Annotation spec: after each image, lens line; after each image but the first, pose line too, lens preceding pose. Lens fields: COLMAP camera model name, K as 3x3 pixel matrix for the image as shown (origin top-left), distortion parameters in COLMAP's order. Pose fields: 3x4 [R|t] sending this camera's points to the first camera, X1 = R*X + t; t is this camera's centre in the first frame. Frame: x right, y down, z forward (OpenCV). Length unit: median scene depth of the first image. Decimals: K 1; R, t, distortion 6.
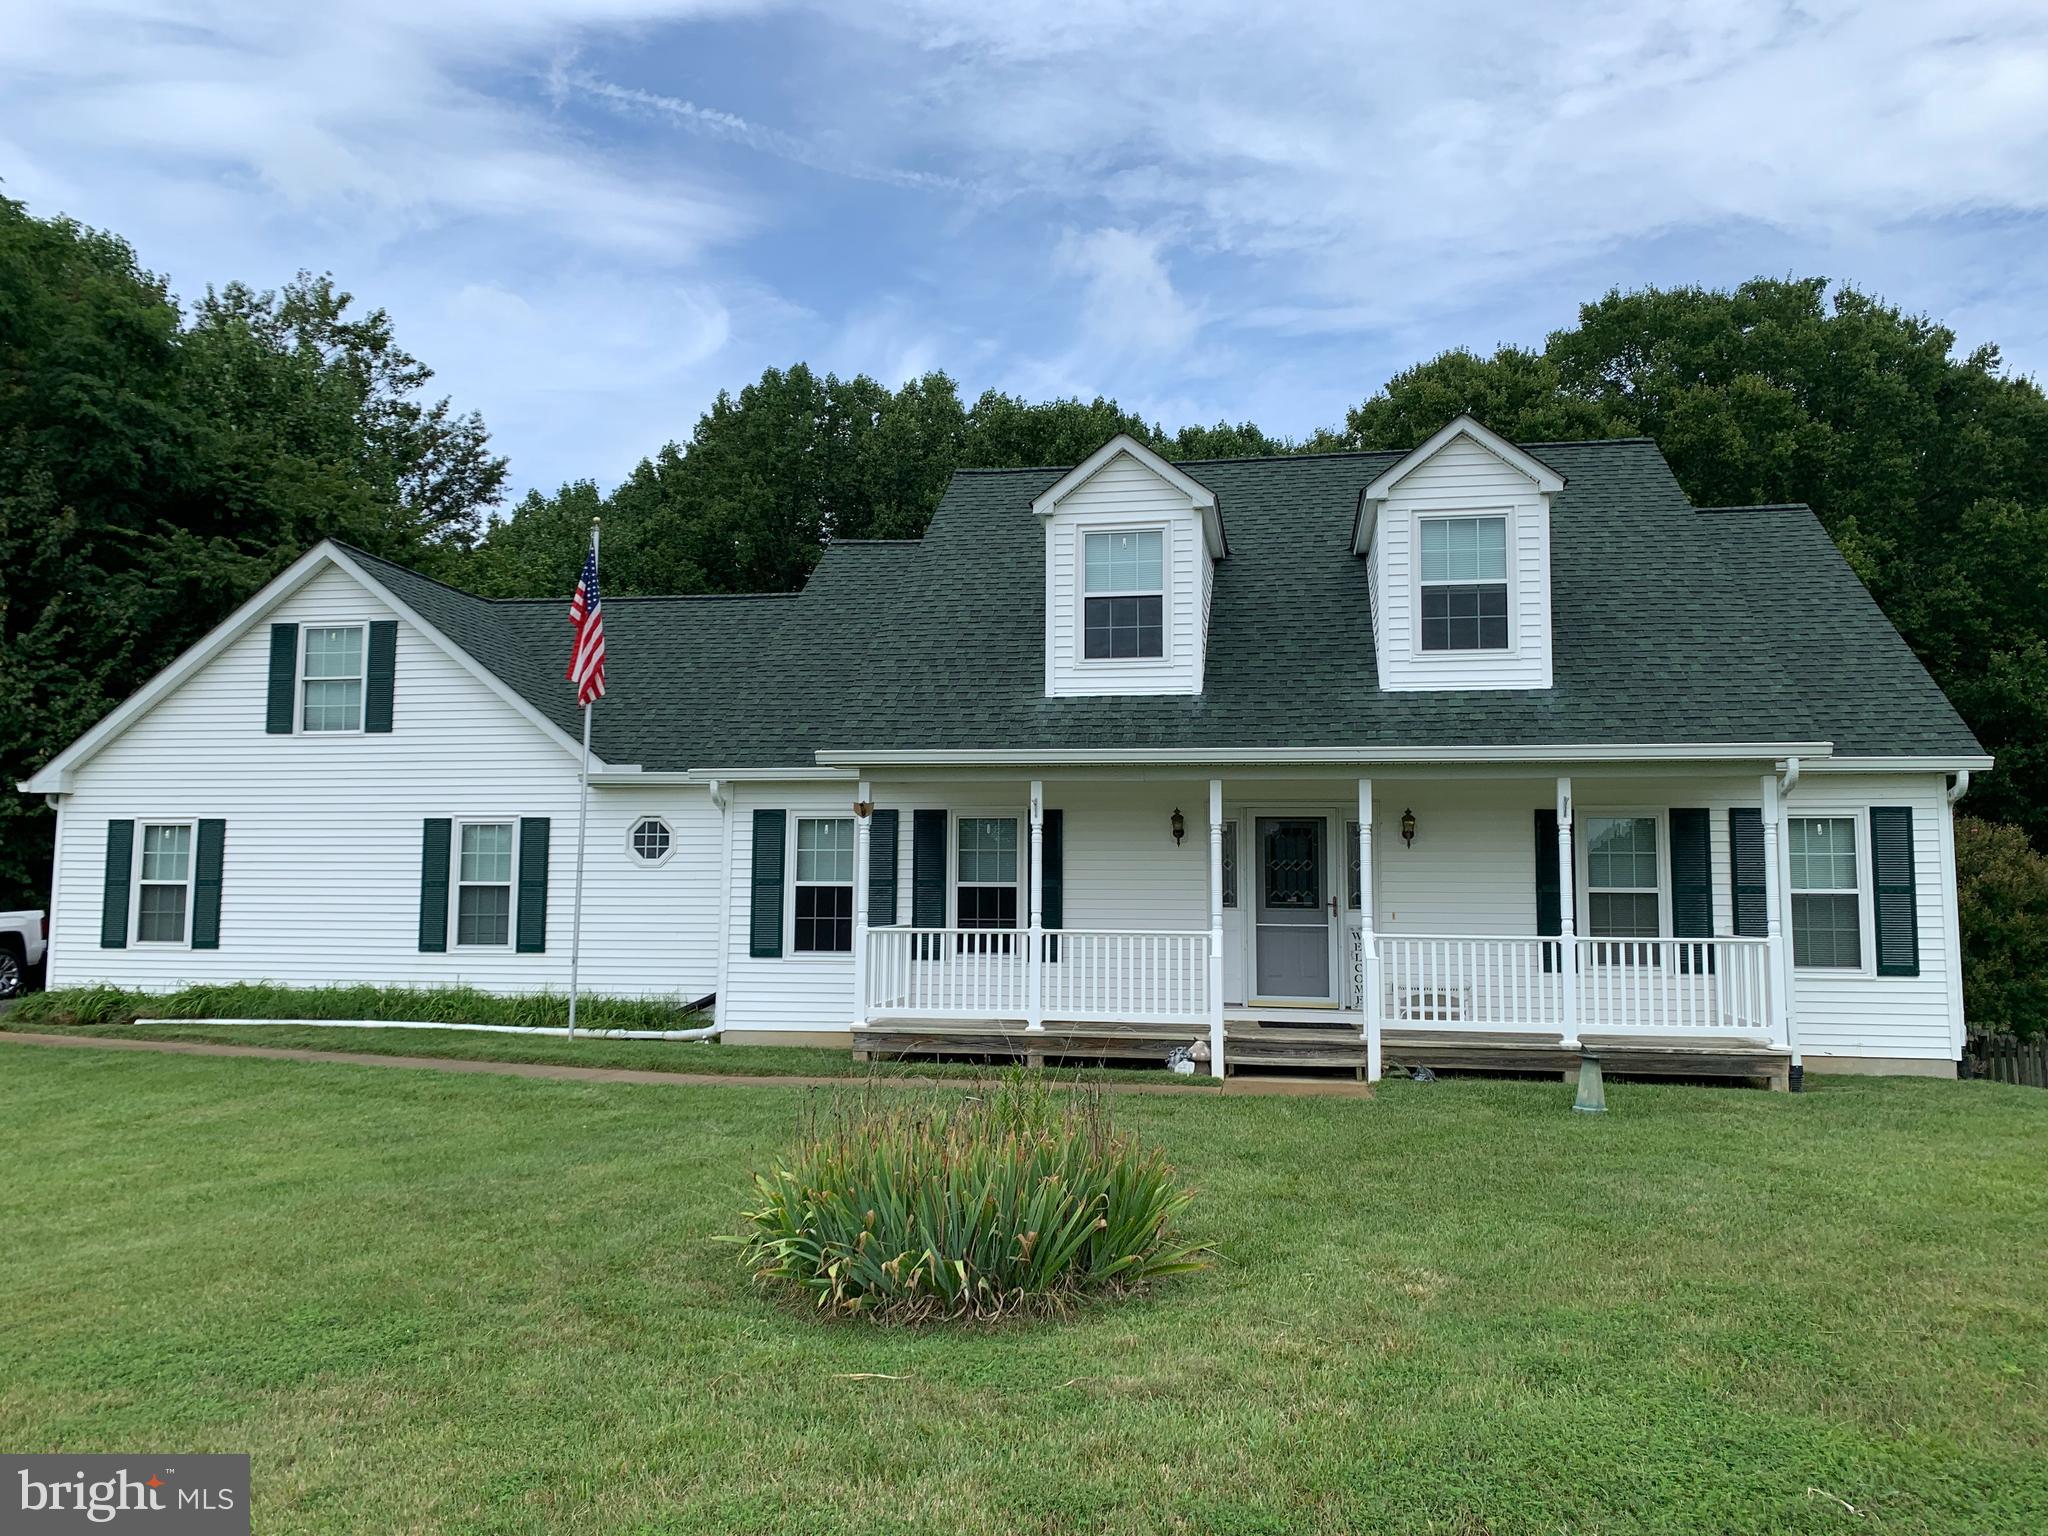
lens RADIAL K [[1508.4, 0, 1027.3], [0, 1508.4, 751.3], [0, 0, 1]] dist [0.004134, 0.004983]
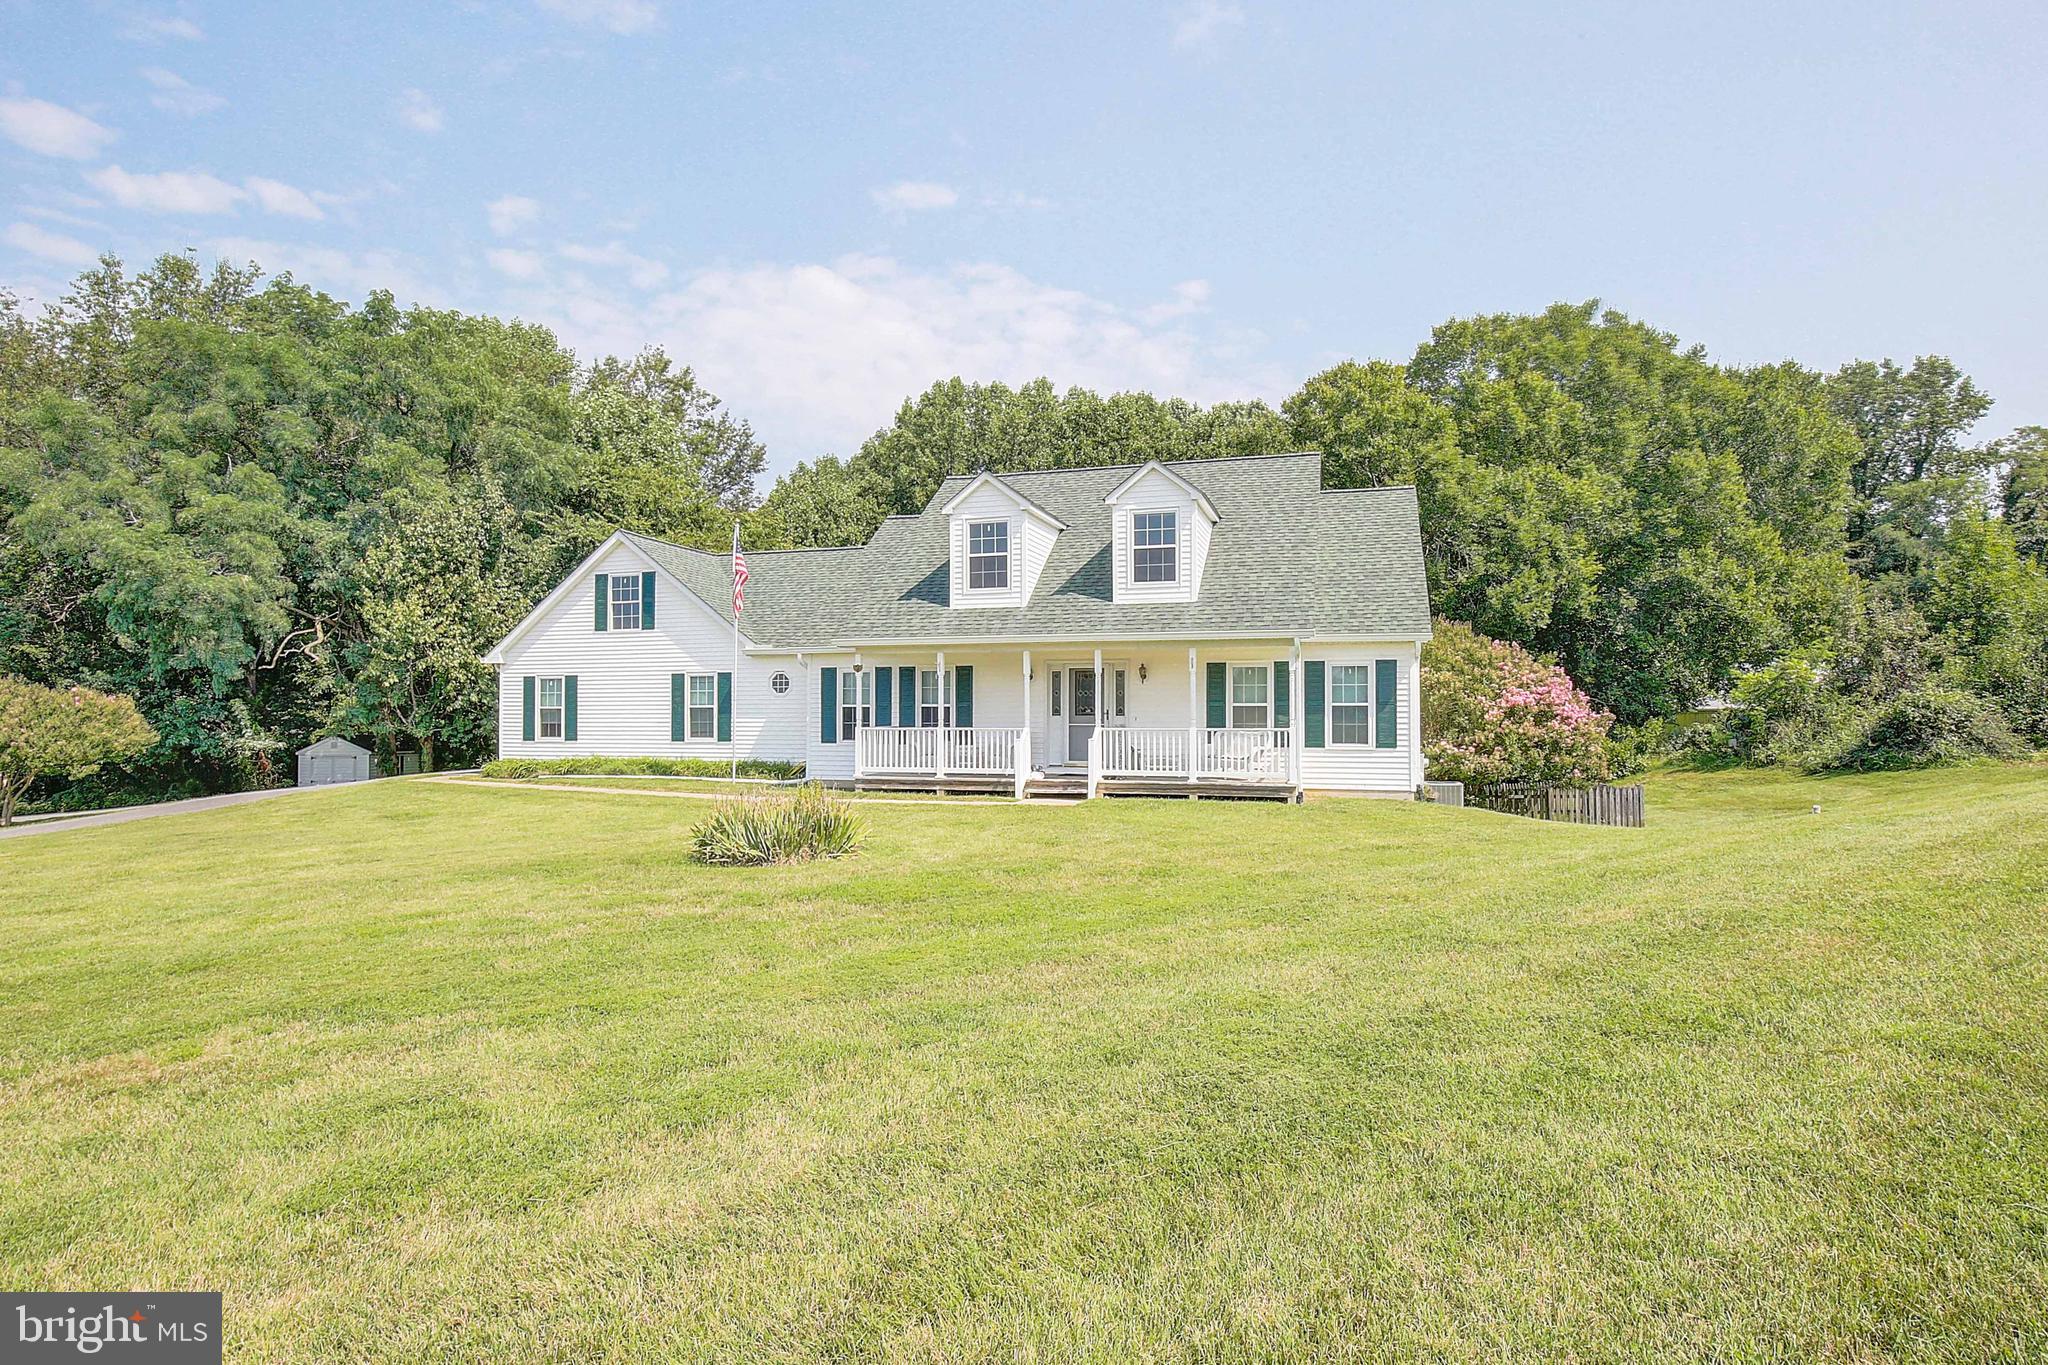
lens RADIAL K [[961.3, 0, 1018.8], [0, 961.3, 692.6], [0, 0, 1]] dist [-0.027684, 0.008104]
pose [[0.994612, -0.011569, -0.103022, 0.161675], [0.019466, 0.996919, 0.075981, -0.015162], [0.101826, -0.077577, 0.991773, -0.168917]]
